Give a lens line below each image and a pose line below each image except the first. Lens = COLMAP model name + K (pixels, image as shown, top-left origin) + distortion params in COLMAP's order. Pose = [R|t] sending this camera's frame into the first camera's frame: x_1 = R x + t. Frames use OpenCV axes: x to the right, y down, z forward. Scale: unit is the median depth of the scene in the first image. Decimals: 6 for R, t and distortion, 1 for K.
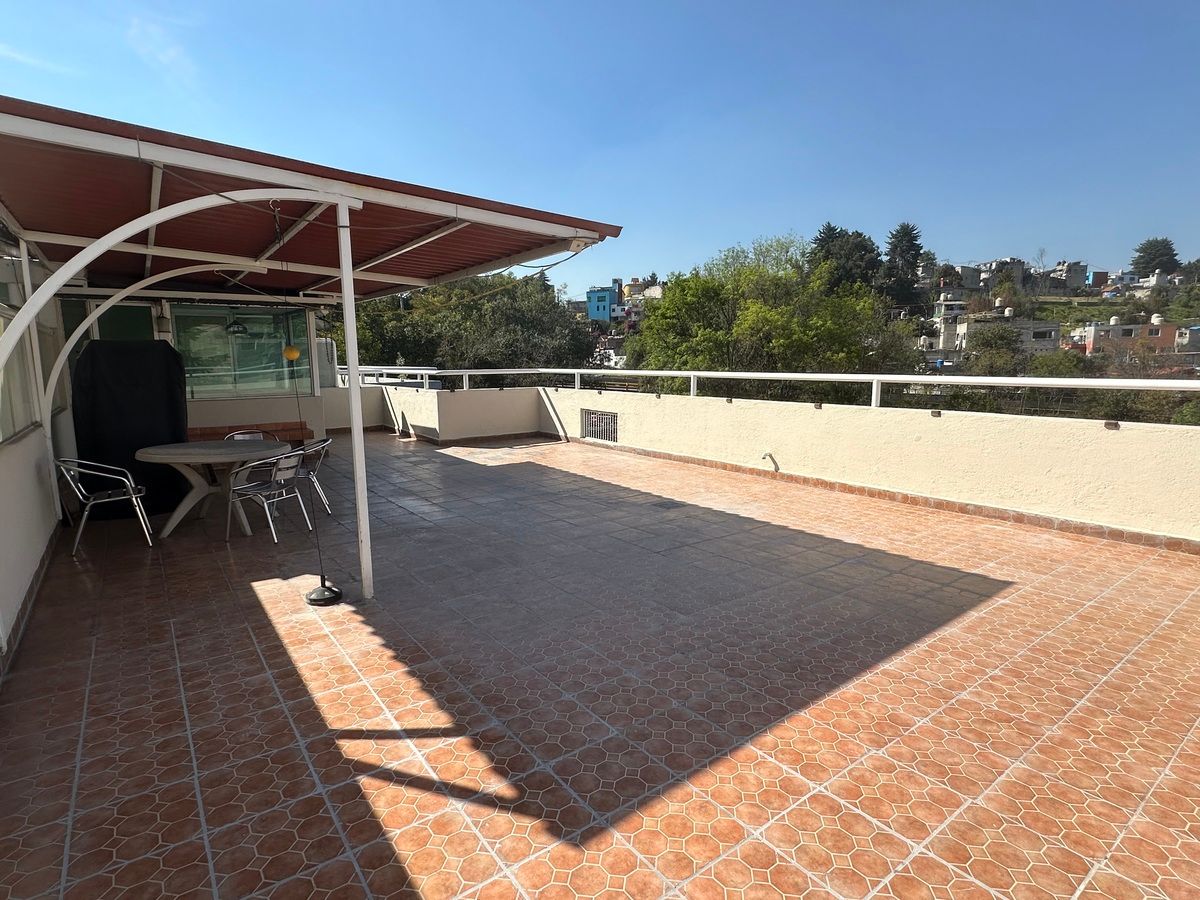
lens RADIAL K [[624.2, 0, 606.8], [0, 624.2, 450.3], [0, 0, 1]] dist [0.000518, -0.001097]
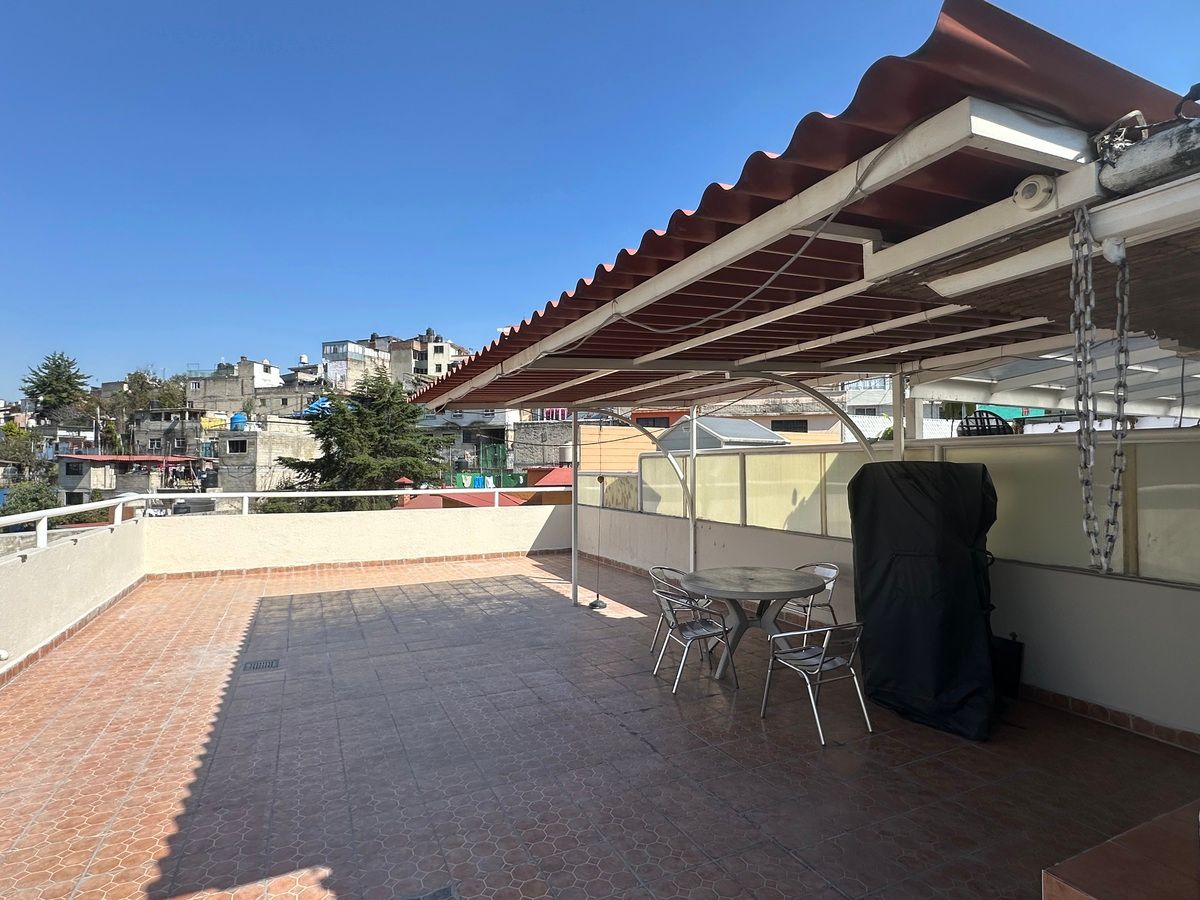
lens RADIAL K [[635.3, 0, 596.1], [0, 635.3, 450.4], [0, 0, 1]] dist [-0.004814, 0.000963]
pose [[-0.979538, 0.009049, 0.201057, -0.911406], [0.032266, 0.993128, 0.112497, -0.499356], [-0.198657, 0.116683, -0.973098, 3.038961]]
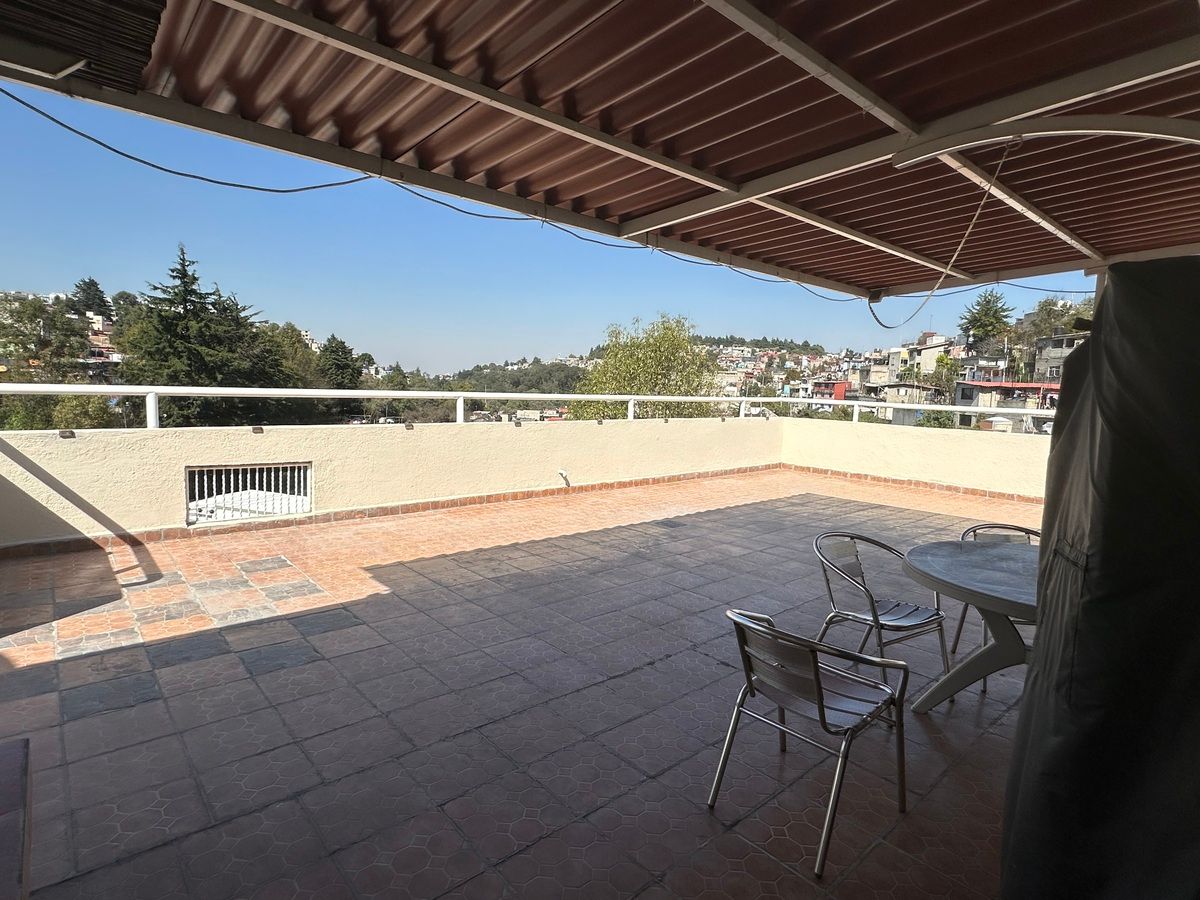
lens RADIAL K [[626.9, 0, 599.6], [0, 626.9, 452.3], [0, 0, 1]] dist [-0.000511, -0.000226]
pose [[-0.076583, -0.109615, 0.991019, -1.625267], [0.108497, 0.987120, 0.117568, -0.296980], [-0.991142, 0.116527, -0.063704, 2.085527]]
